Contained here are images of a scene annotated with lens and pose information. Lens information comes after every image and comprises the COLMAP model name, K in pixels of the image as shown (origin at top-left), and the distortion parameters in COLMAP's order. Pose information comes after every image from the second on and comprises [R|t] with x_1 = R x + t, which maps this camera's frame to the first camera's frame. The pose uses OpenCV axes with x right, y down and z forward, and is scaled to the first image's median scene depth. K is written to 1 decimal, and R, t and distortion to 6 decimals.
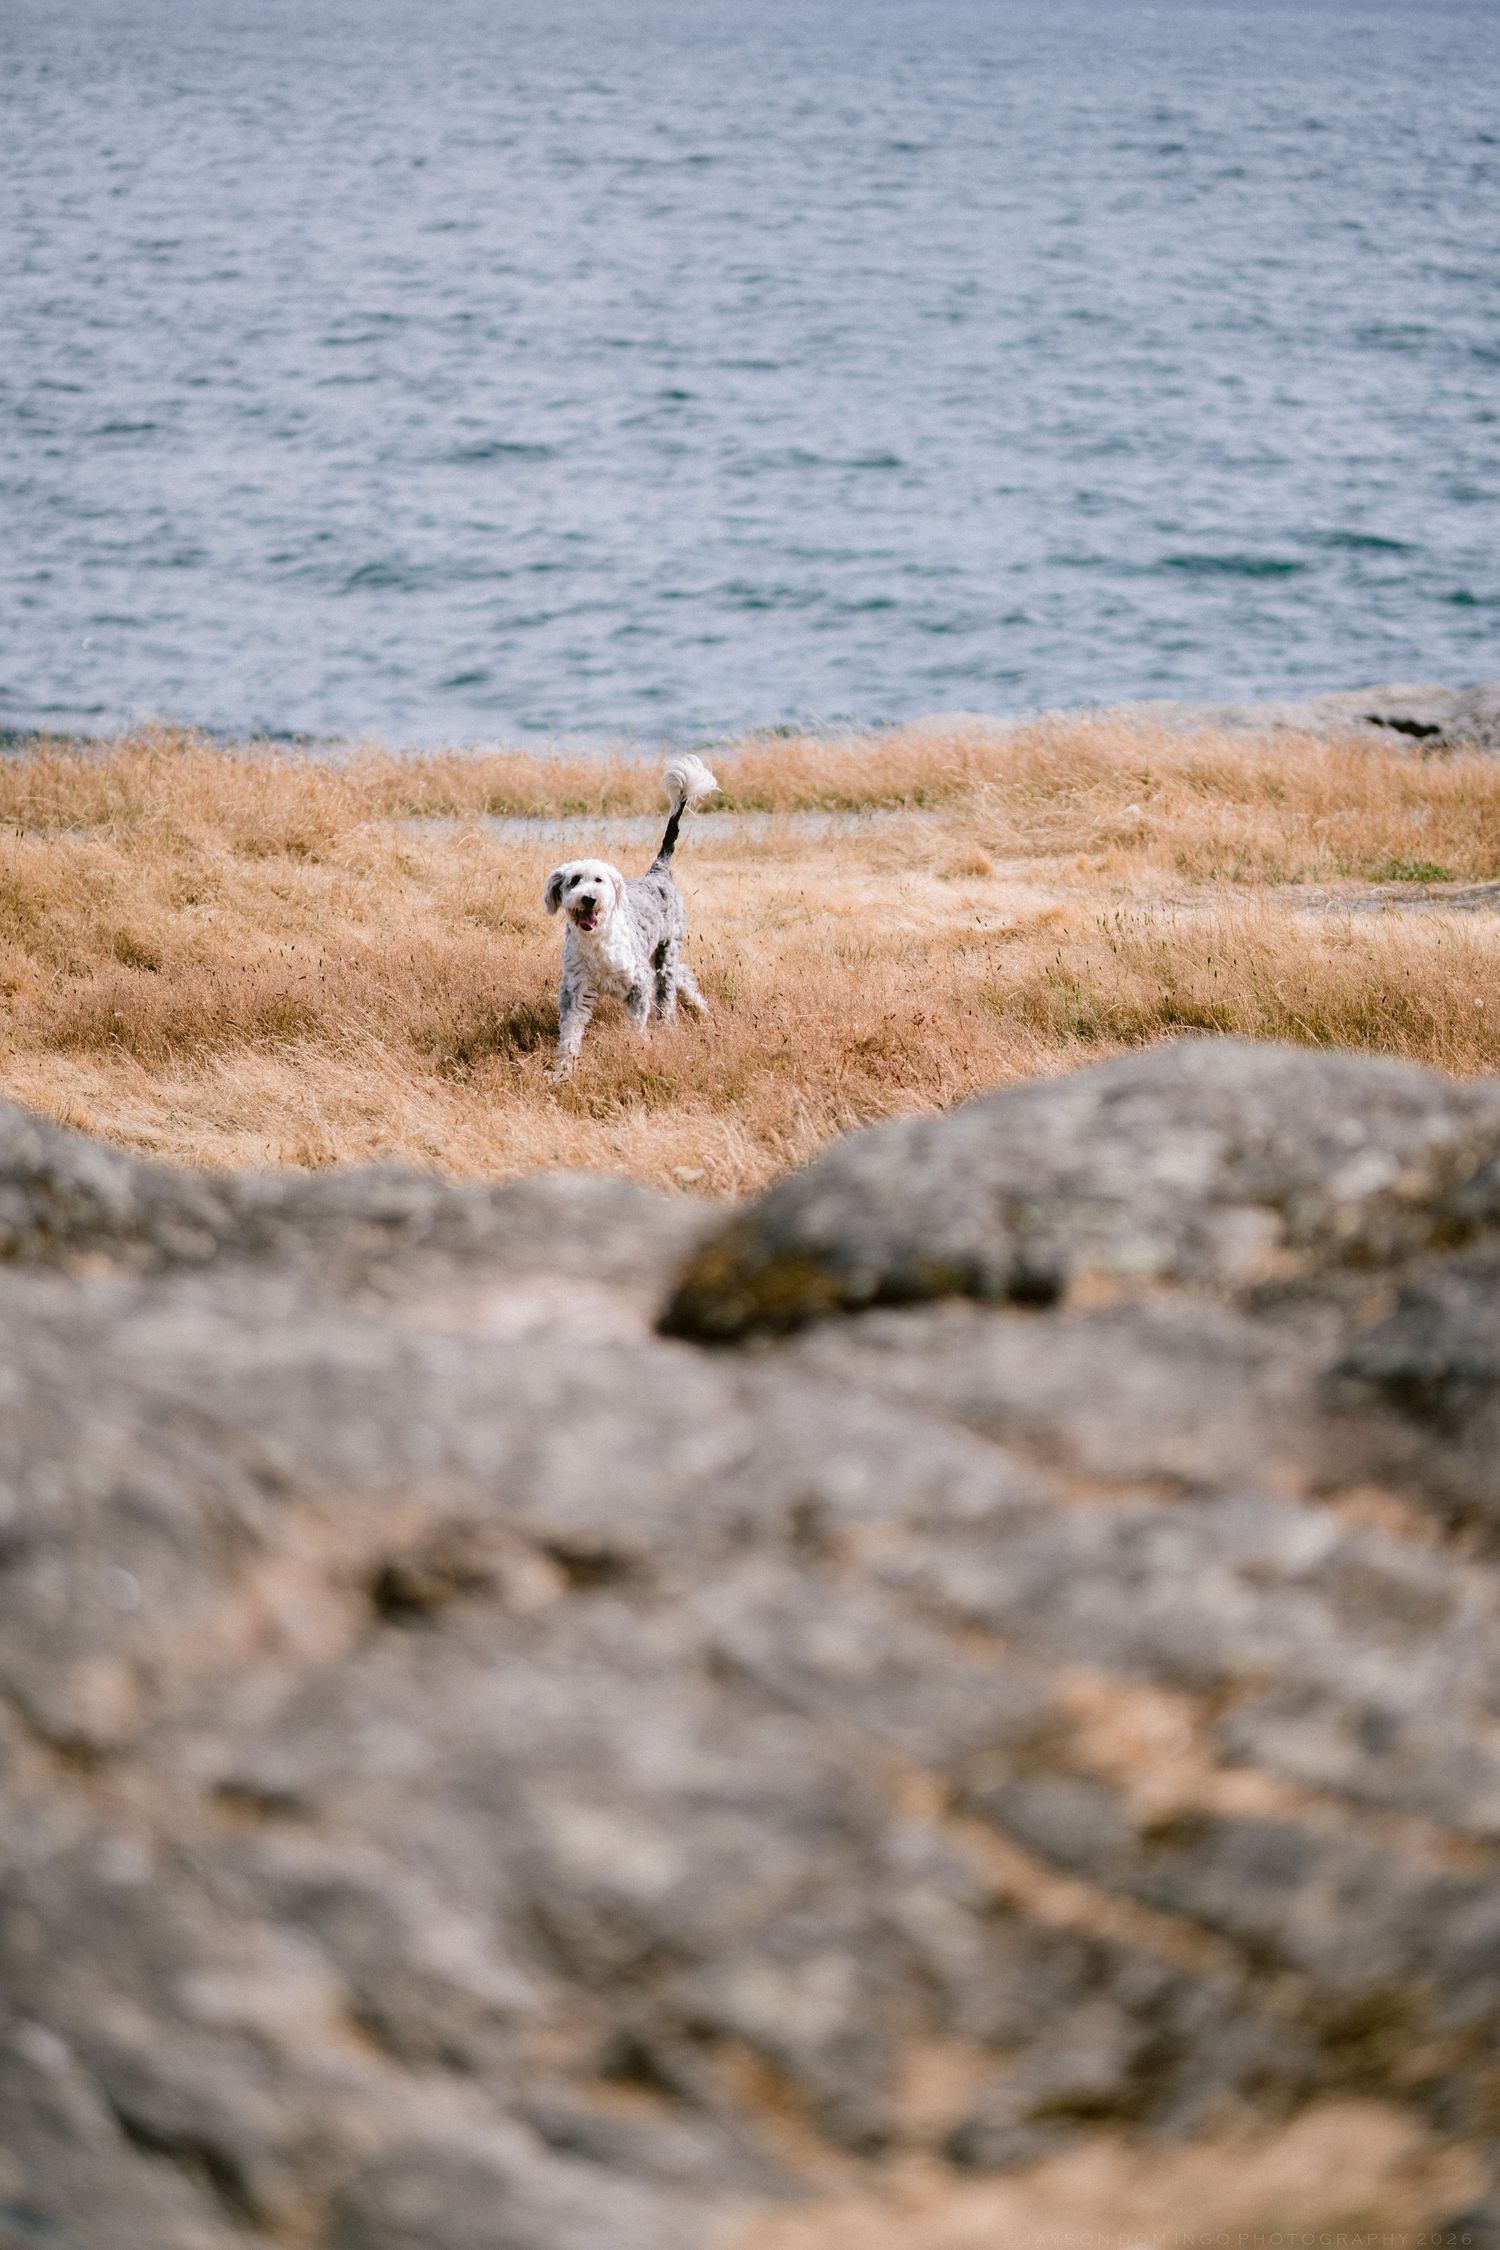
lens RADIAL K [[5189.8, 0, 750.0], [0, 5189.8, 1125.0], [0, 0, 1]] dist [-0.011737, -0.092937]
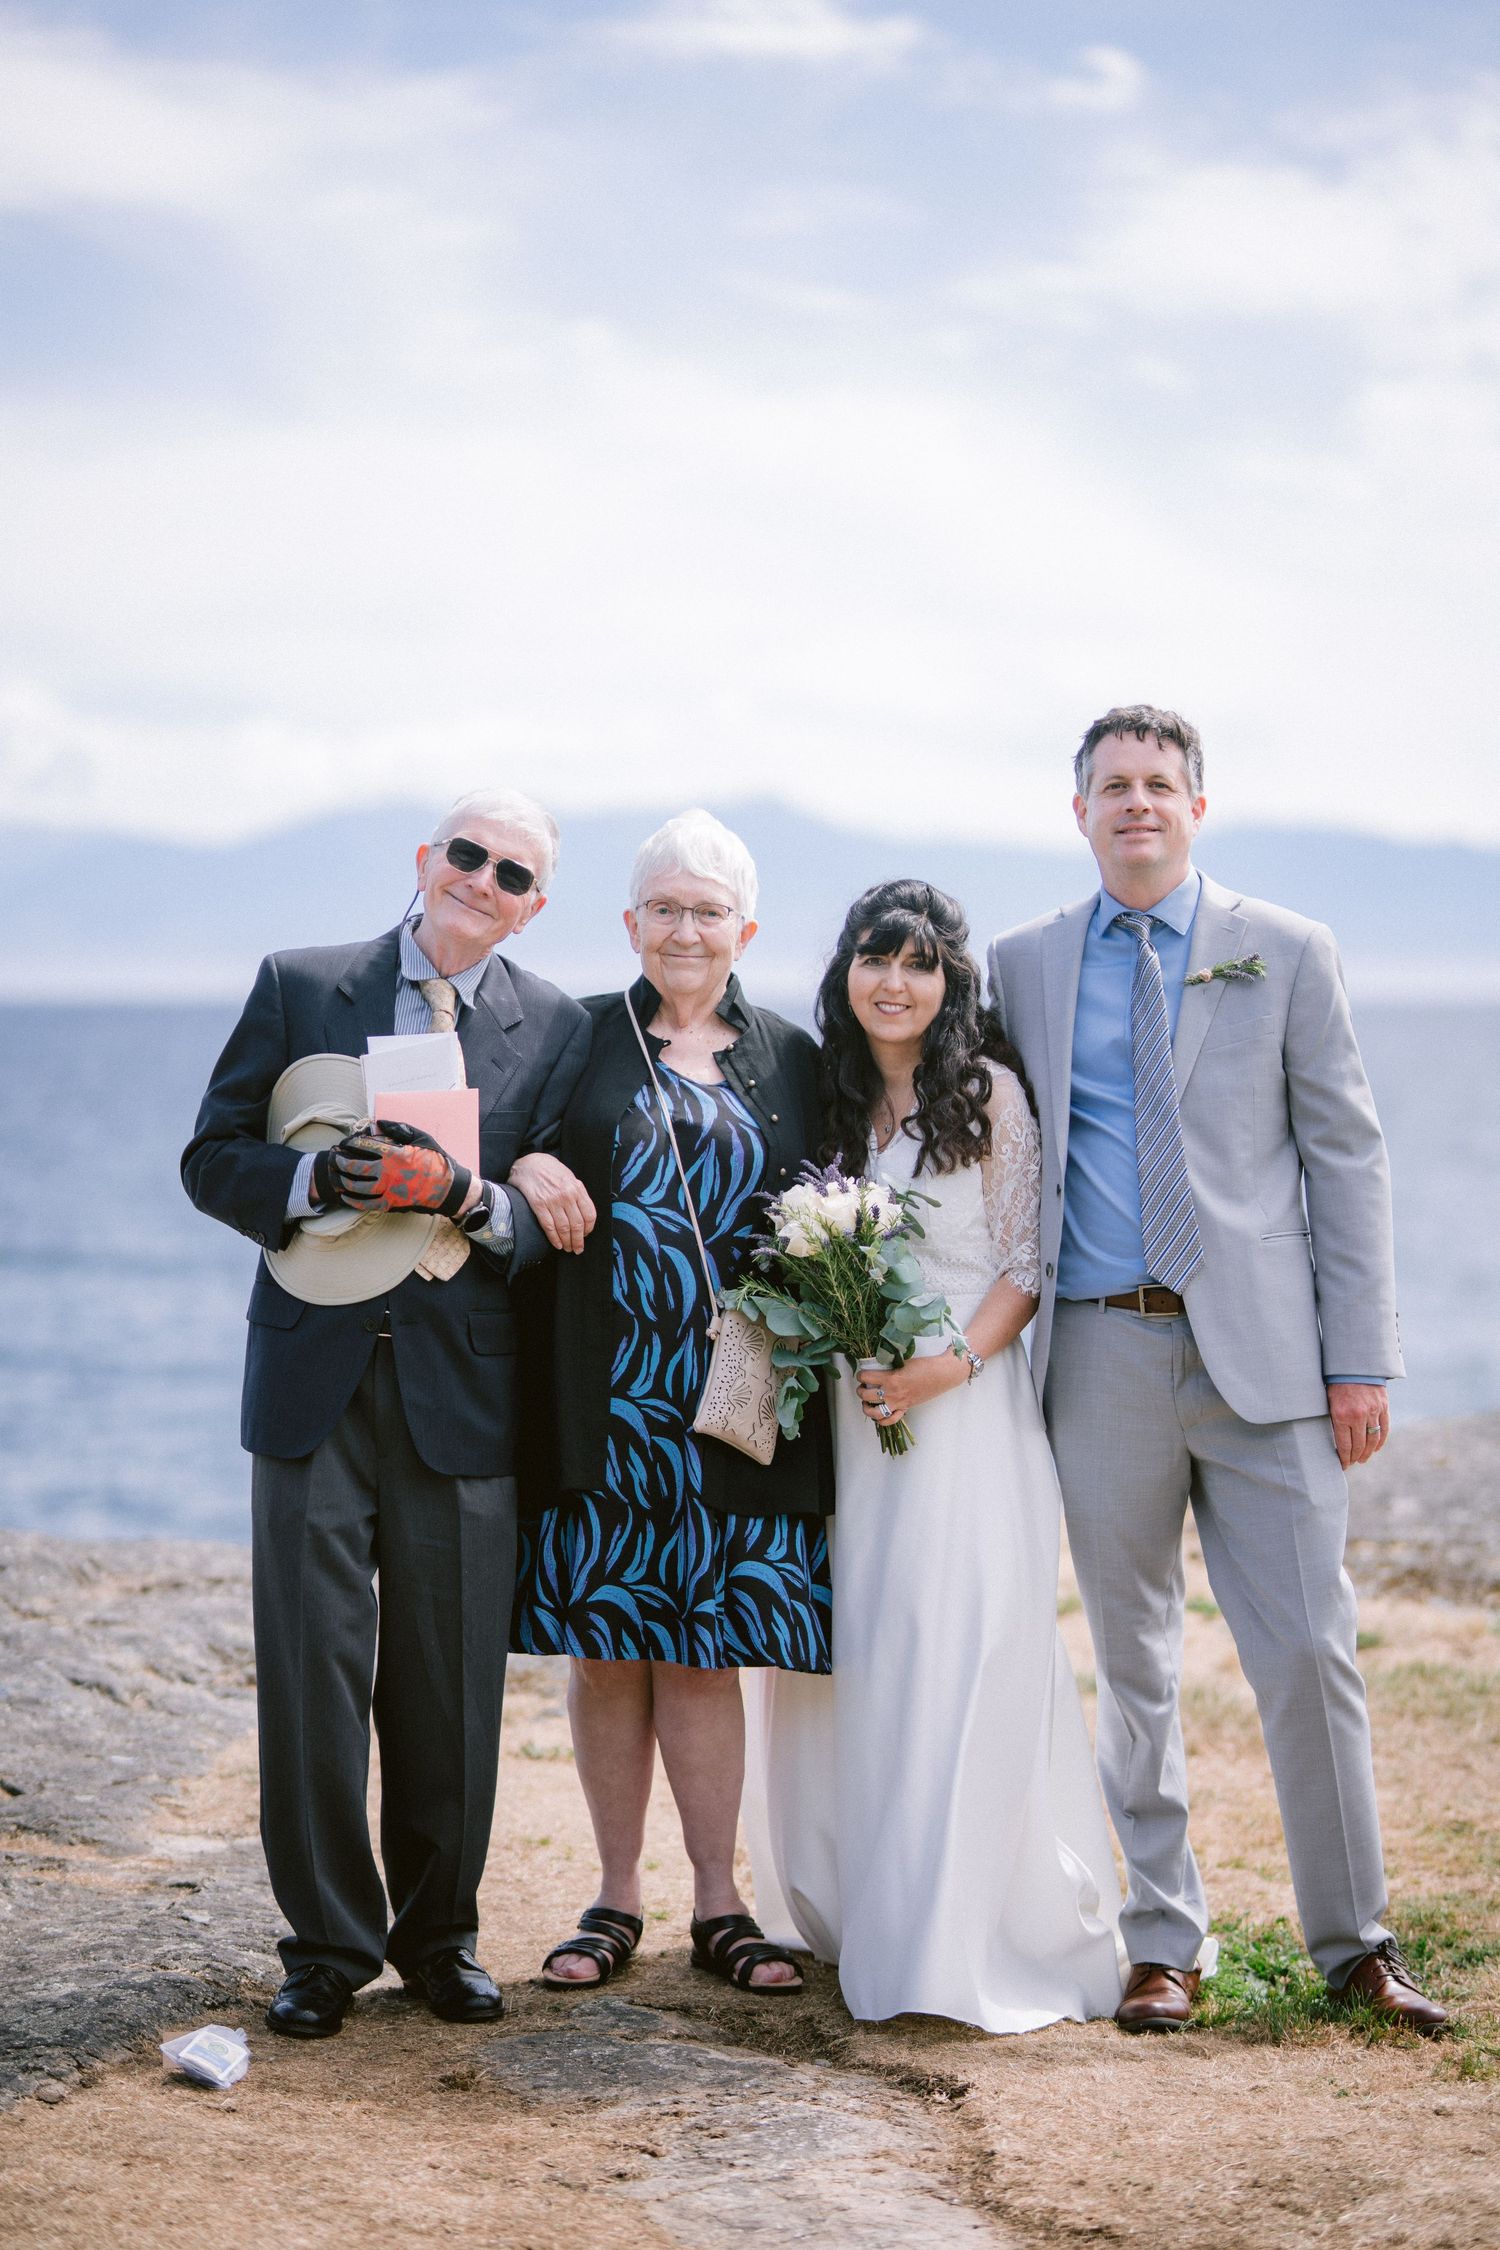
lens RADIAL K [[5304.5, 0, 750.0], [0, 5304.5, 1125.0], [0, 0, 1]] dist [-0.025753, -0.021542]
pose [[0.996786, -0.014793, 0.078728, 0.020310], [0.029216, 0.982237, -0.185356, 0.361438], [-0.074588, 0.187060, 0.979513, -1.569370]]
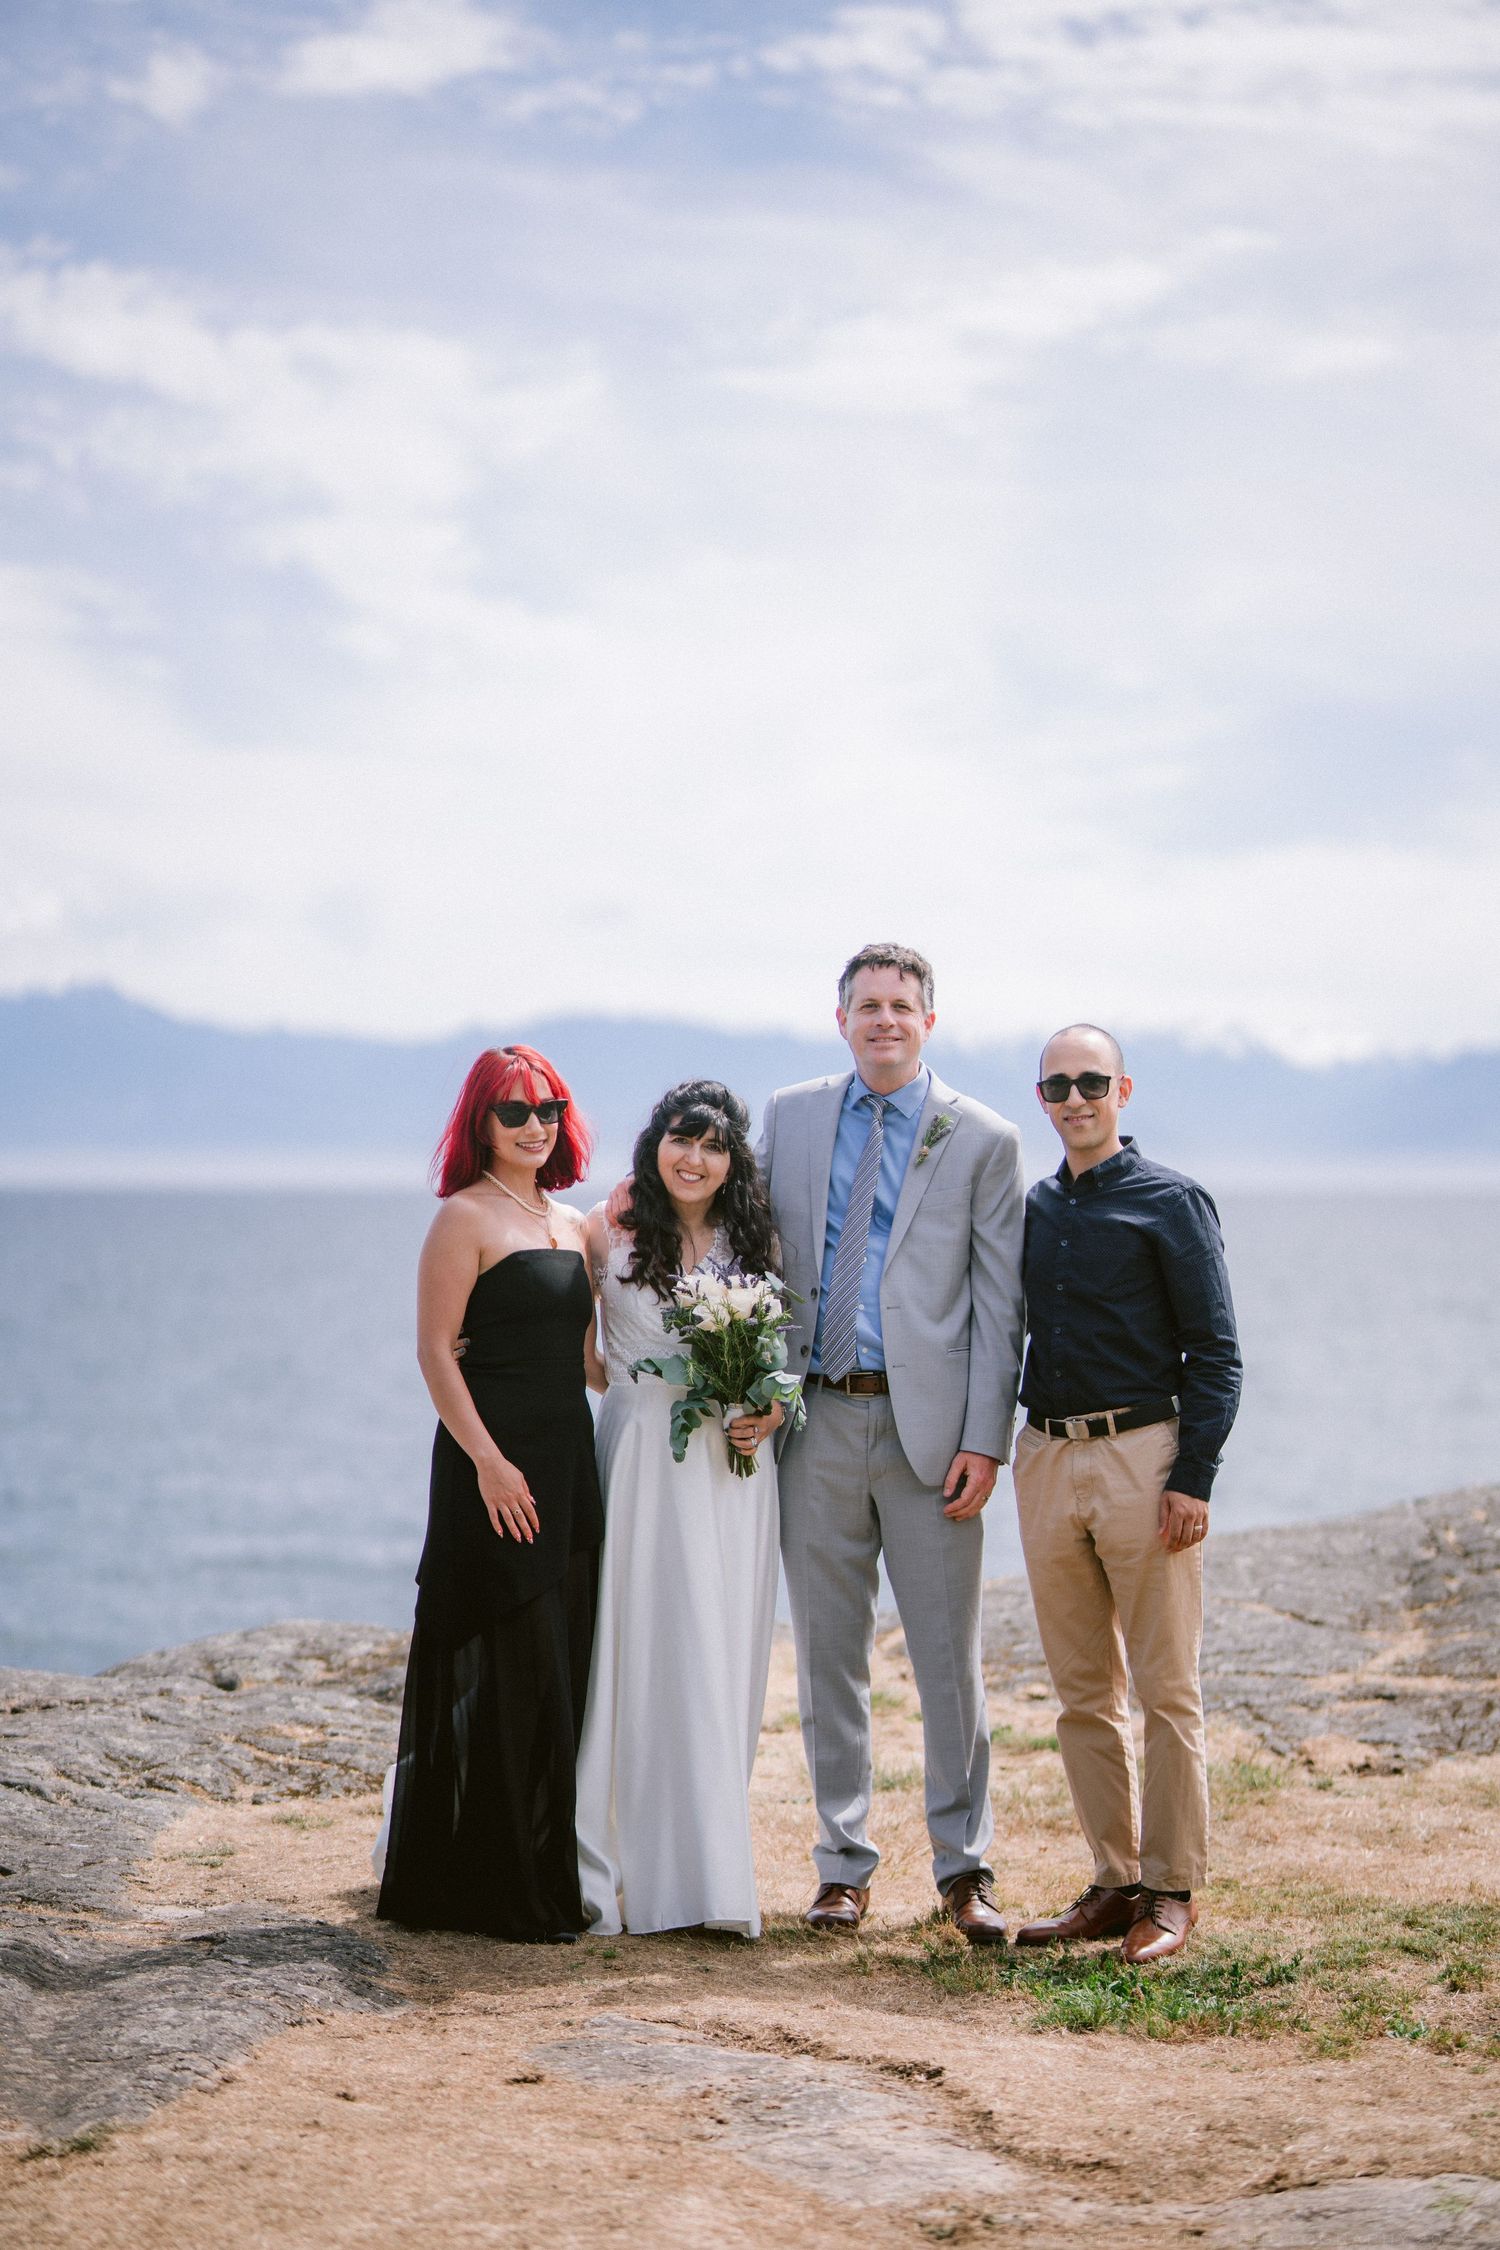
lens RADIAL K [[5291.5, 0, 750.0], [0, 5291.5, 1125.0], [0, 0, 1]] dist [-0.008606, -0.111203]
pose [[0.978740, -0.008777, 0.204916, -0.276439], [0.053975, 0.974890, -0.216045, 0.434292], [-0.197874, 0.222513, 0.954638, -1.914661]]
